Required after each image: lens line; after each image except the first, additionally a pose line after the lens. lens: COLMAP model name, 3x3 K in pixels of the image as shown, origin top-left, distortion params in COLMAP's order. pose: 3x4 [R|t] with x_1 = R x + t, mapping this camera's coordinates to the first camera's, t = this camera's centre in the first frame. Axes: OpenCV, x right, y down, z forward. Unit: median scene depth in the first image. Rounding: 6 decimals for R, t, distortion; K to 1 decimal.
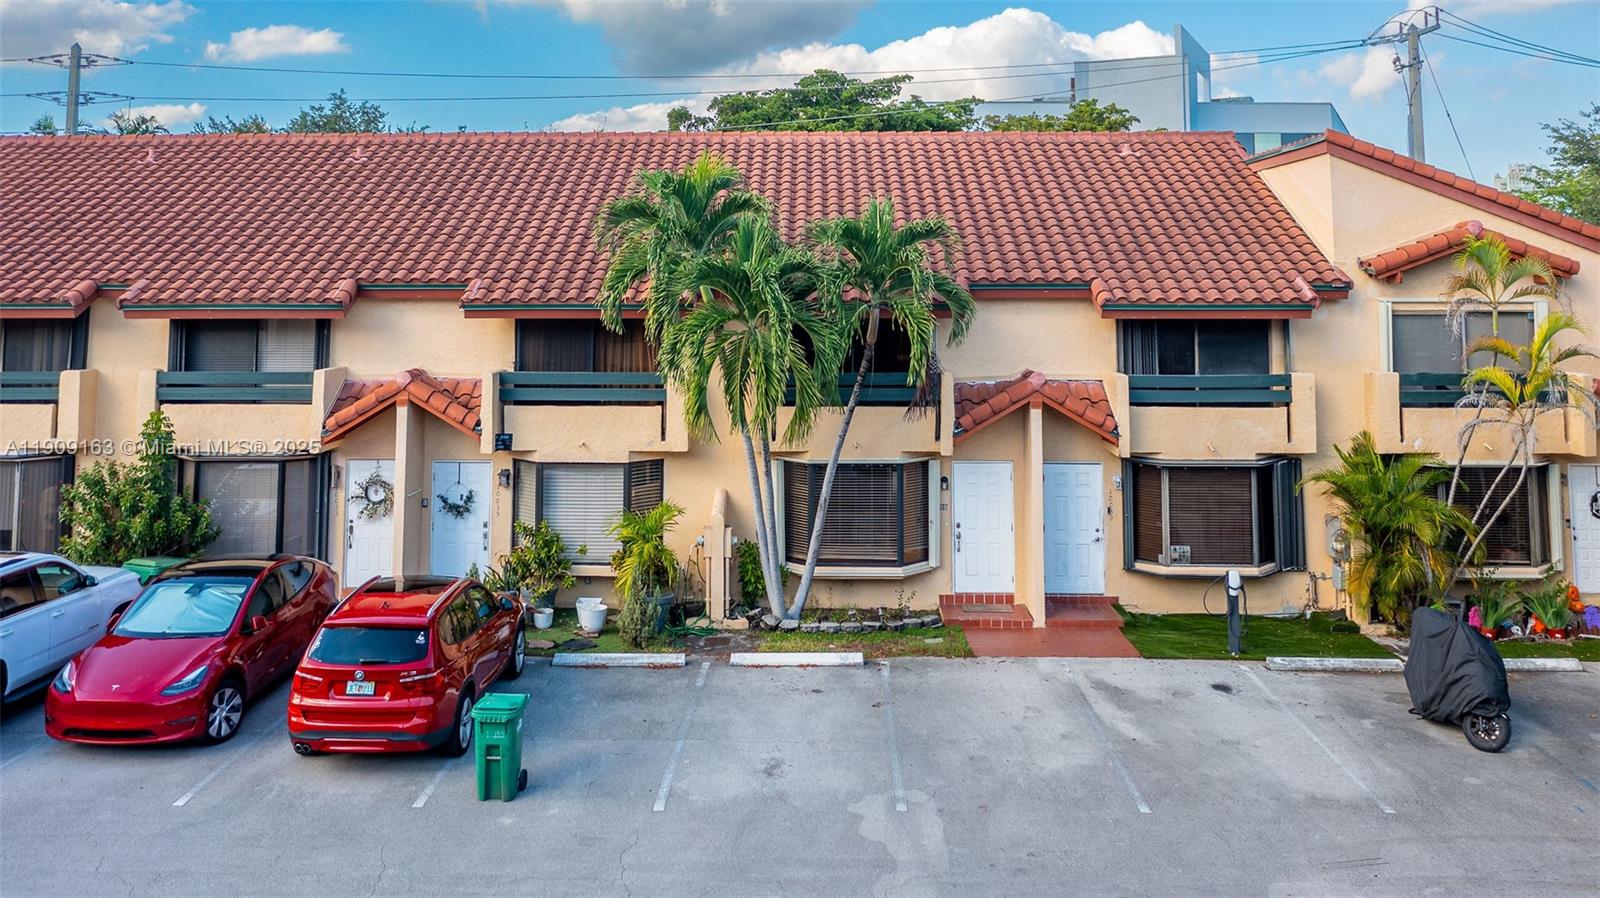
lens RADIAL K [[1342.4, 0, 796.8], [0, 1342.4, 448.6], [0, 0, 1]] dist [-0.006562, -0.008015]
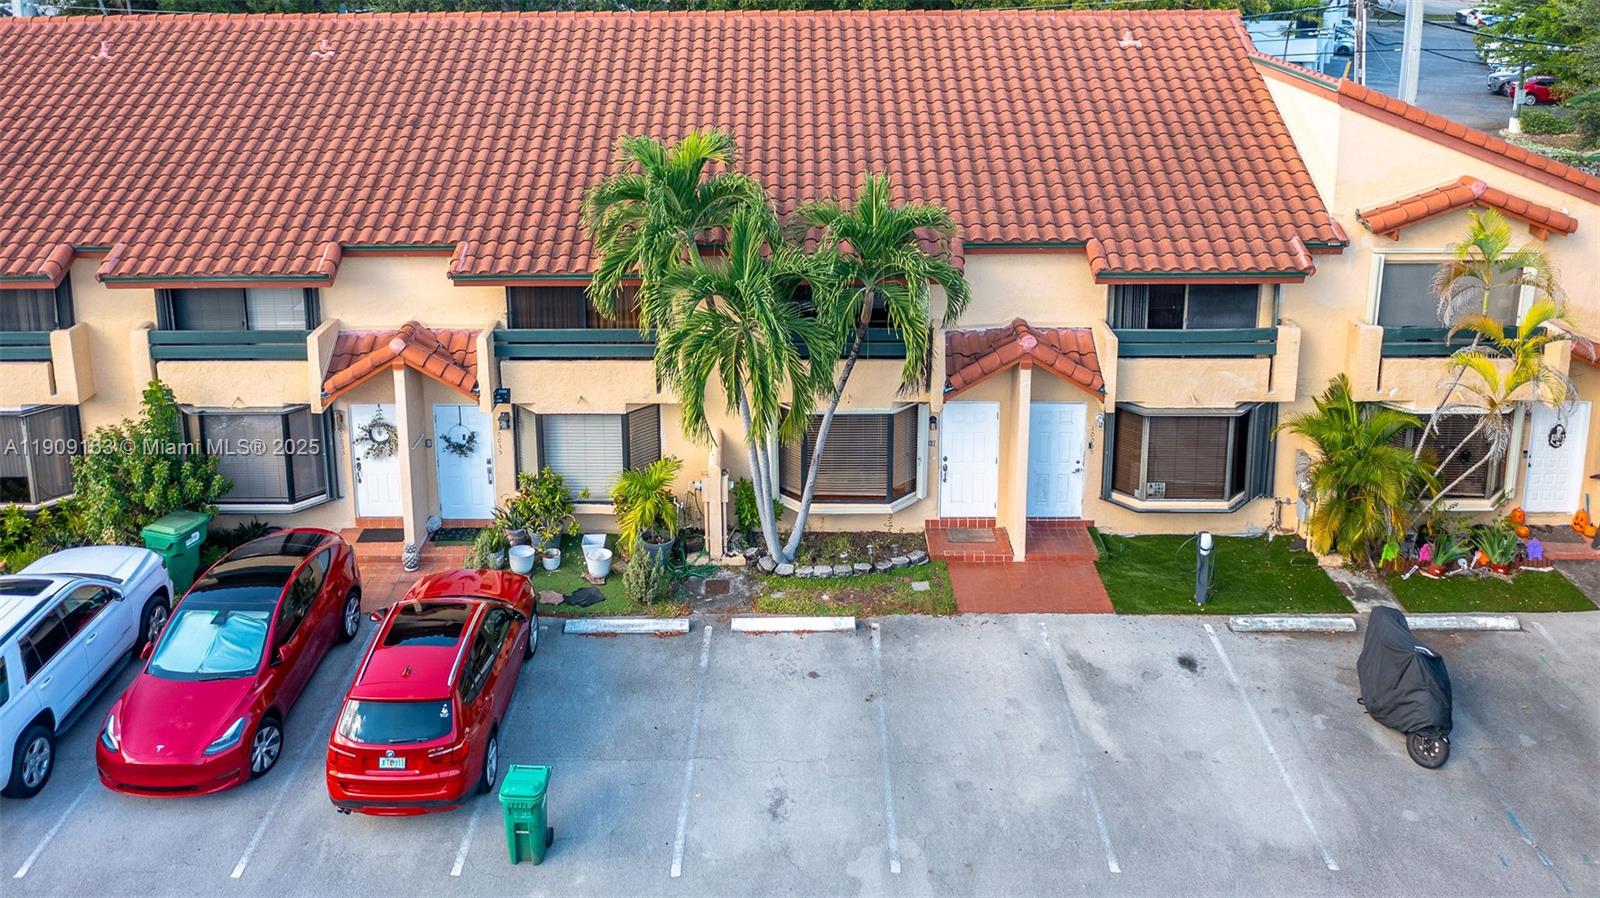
lens RADIAL K [[1266.0, 0, 800.0], [0, 1266.0, 449.0], [0, 0, 1]] dist [-0.007031, -0.002307]
pose [[0.999777, -0.010589, 0.018280, -0.010766], [0.005062, 0.960183, 0.279324, -0.236897], [-0.020510, -0.279169, 0.960023, 0.064627]]
